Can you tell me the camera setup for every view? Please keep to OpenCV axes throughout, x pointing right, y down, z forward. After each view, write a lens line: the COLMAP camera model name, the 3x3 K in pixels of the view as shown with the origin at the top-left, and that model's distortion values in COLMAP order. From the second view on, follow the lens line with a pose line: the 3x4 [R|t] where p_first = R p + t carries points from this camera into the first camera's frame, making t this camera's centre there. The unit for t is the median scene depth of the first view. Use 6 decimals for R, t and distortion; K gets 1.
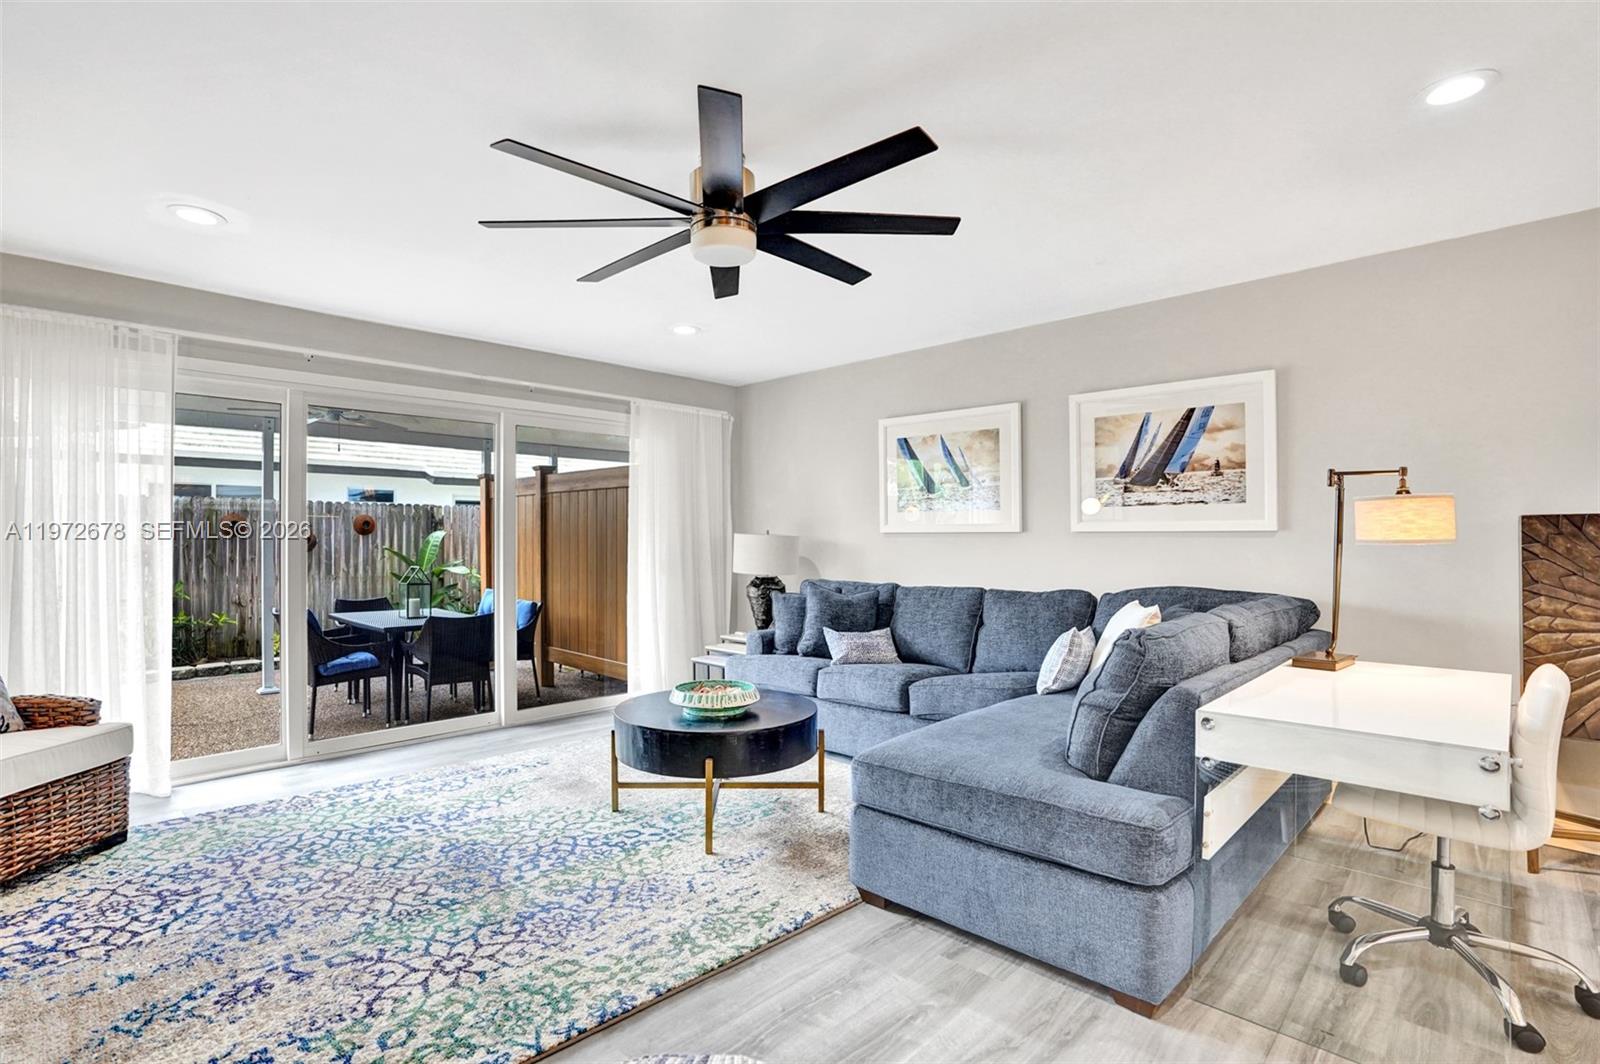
lens RADIAL K [[772.0, 0, 802.2], [0, 772.0, 528.7], [0, 0, 1]] dist [-0.058483, 0.016392]
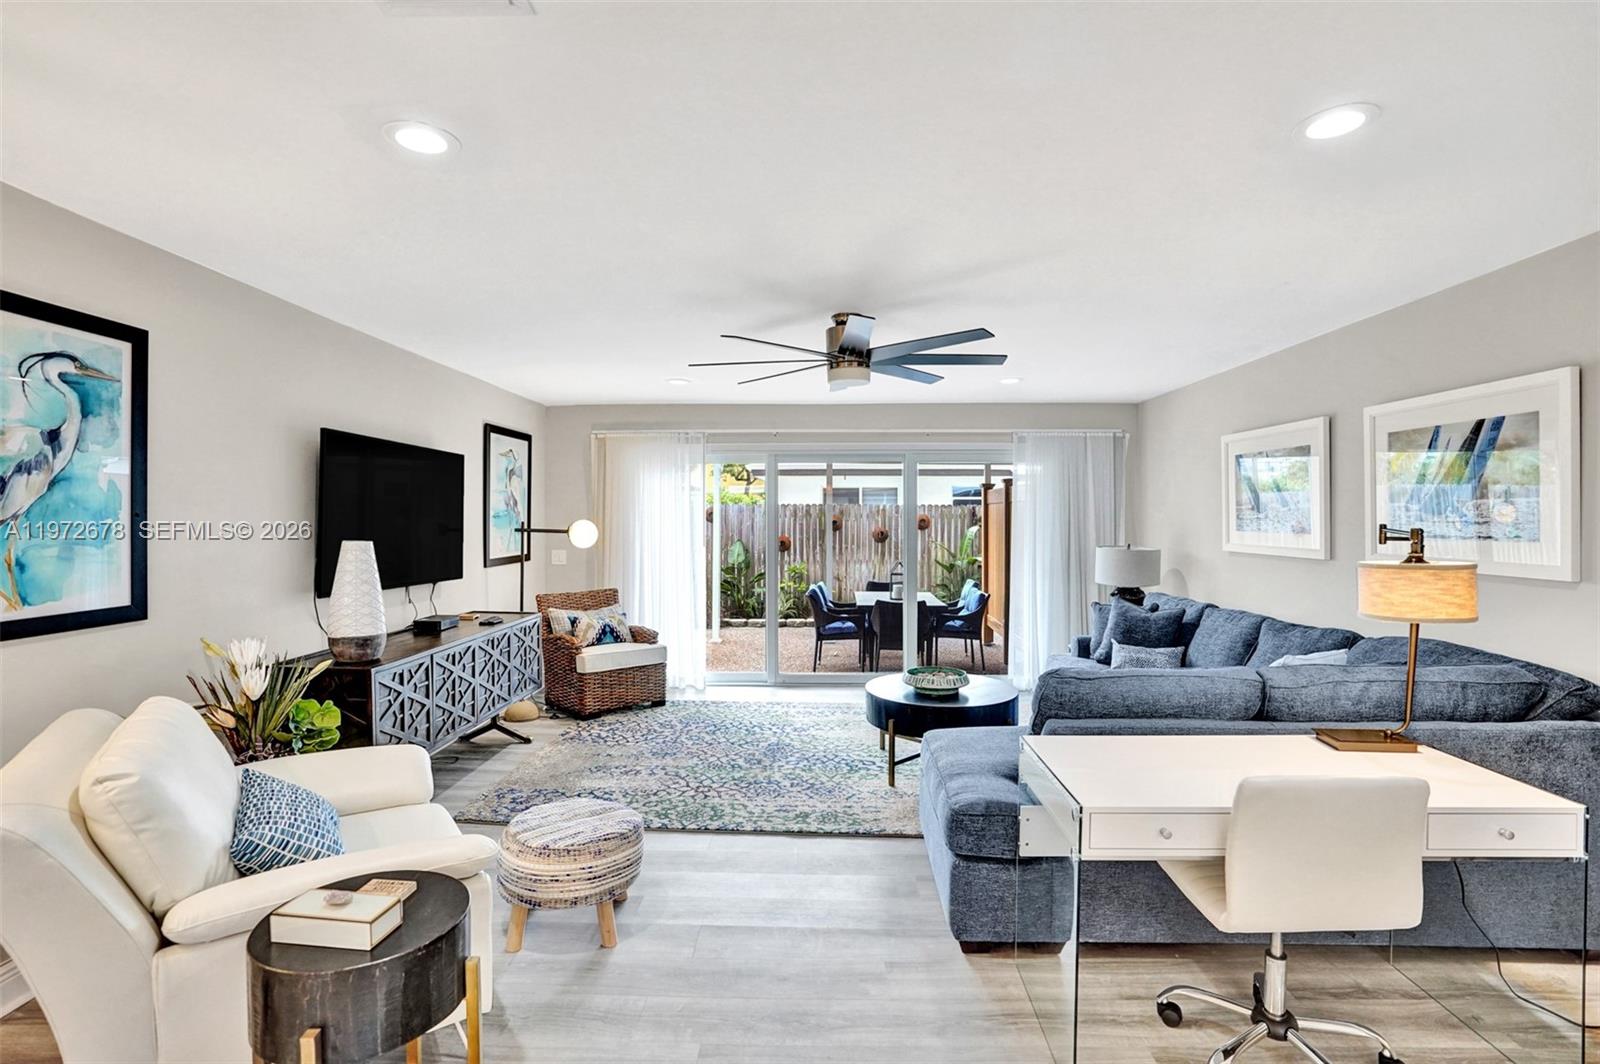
lens RADIAL K [[772.0, 0, 804.4], [0, 772.0, 531.0], [0, 0, 1]] dist [-0.058483, 0.016392]
pose [[0.670104, 0.017117, -0.742070, 0.836437], [0.006799, 0.999551, 0.029196, -0.094392], [0.742236, -0.024609, 0.669686, -0.067885]]
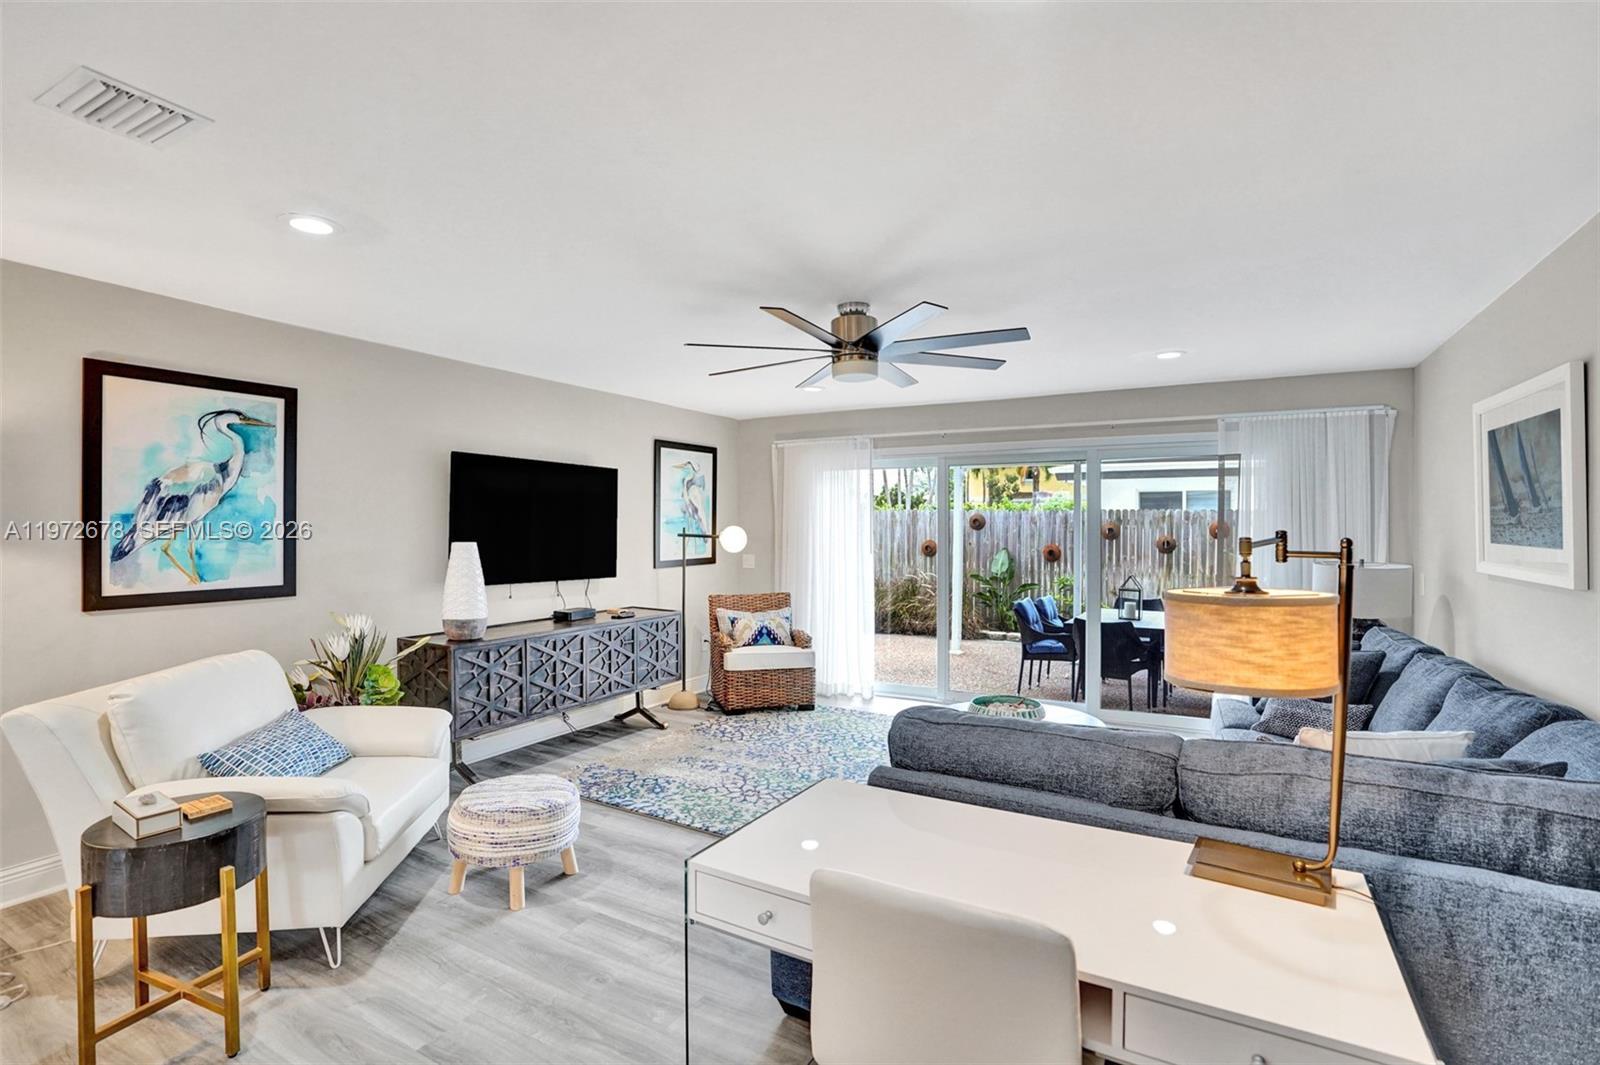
lens RADIAL K [[772.0, 0, 784.8], [0, 772.0, 526.7], [0, 0, 1]] dist [-0.058483, 0.016392]
pose [[0.227991, 0.006685, -0.973640, 1.070462], [0.010799, 0.999898, 0.009393, -0.085570], [0.973603, -0.012656, 0.227895, 0.479521]]
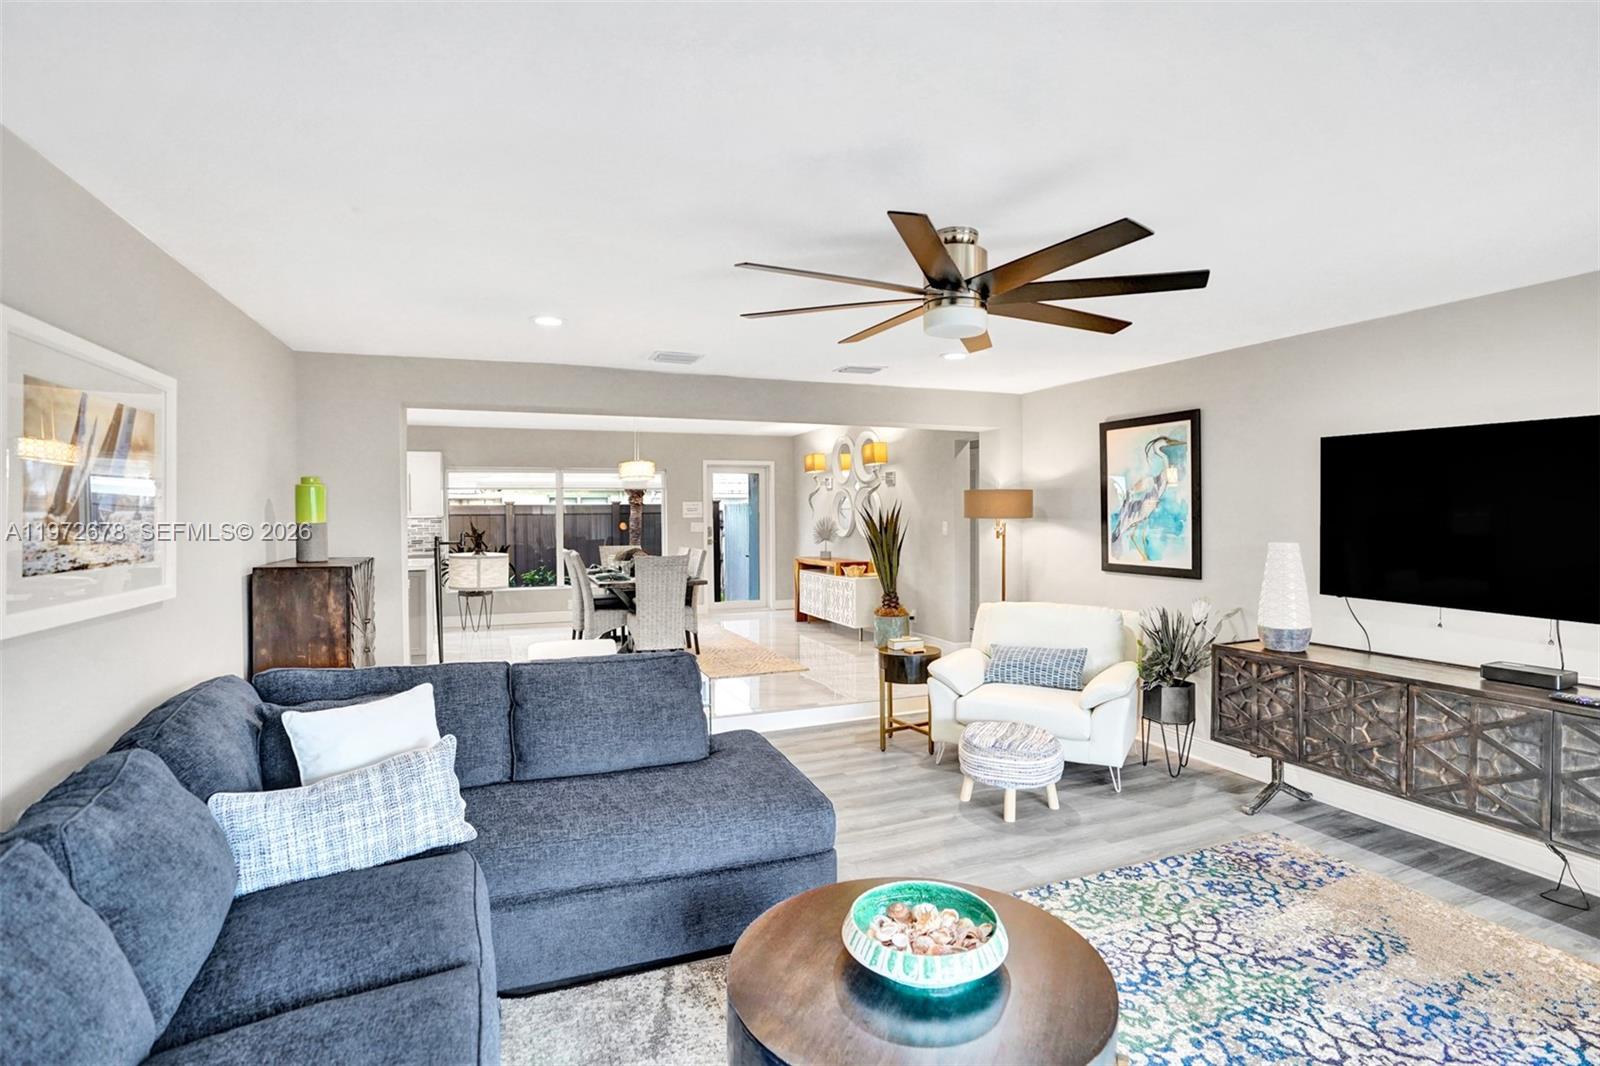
lens RADIAL K [[772.0, 0, 799.9], [0, 772.0, 524.5], [0, 0, 1]] dist [-0.058483, 0.016392]
pose [[-0.911146, 0.000906, 0.412083, -0.295246], [0.002896, 0.999987, 0.004205, -0.088066], [-0.412074, 0.005025, -0.911136, 1.763642]]
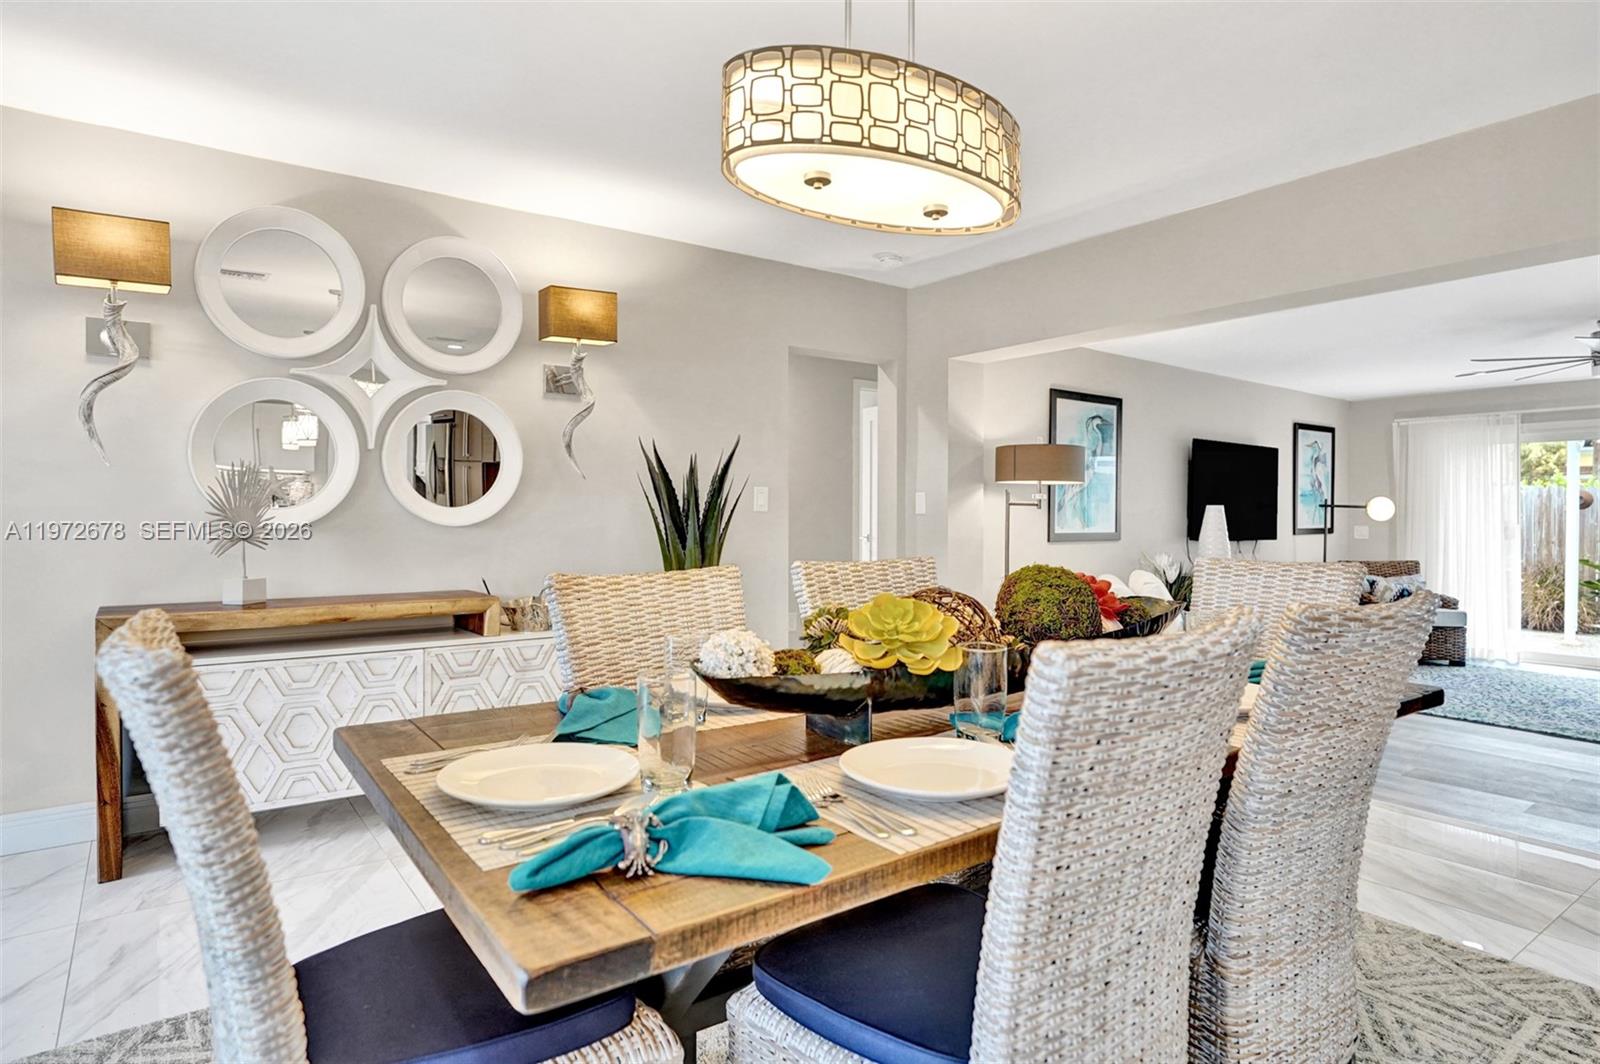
lens RADIAL K [[898.1, 0, 784.0], [0, 898.1, 510.8], [0, 0, 1]] dist [-0.024002, 0.006066]
pose [[-0.164762, 0.002737, -0.986330, 1.972964], [0.008775, 0.999961, 0.001309, -0.048121], [0.986294, -0.008439, -0.164779, -0.521716]]
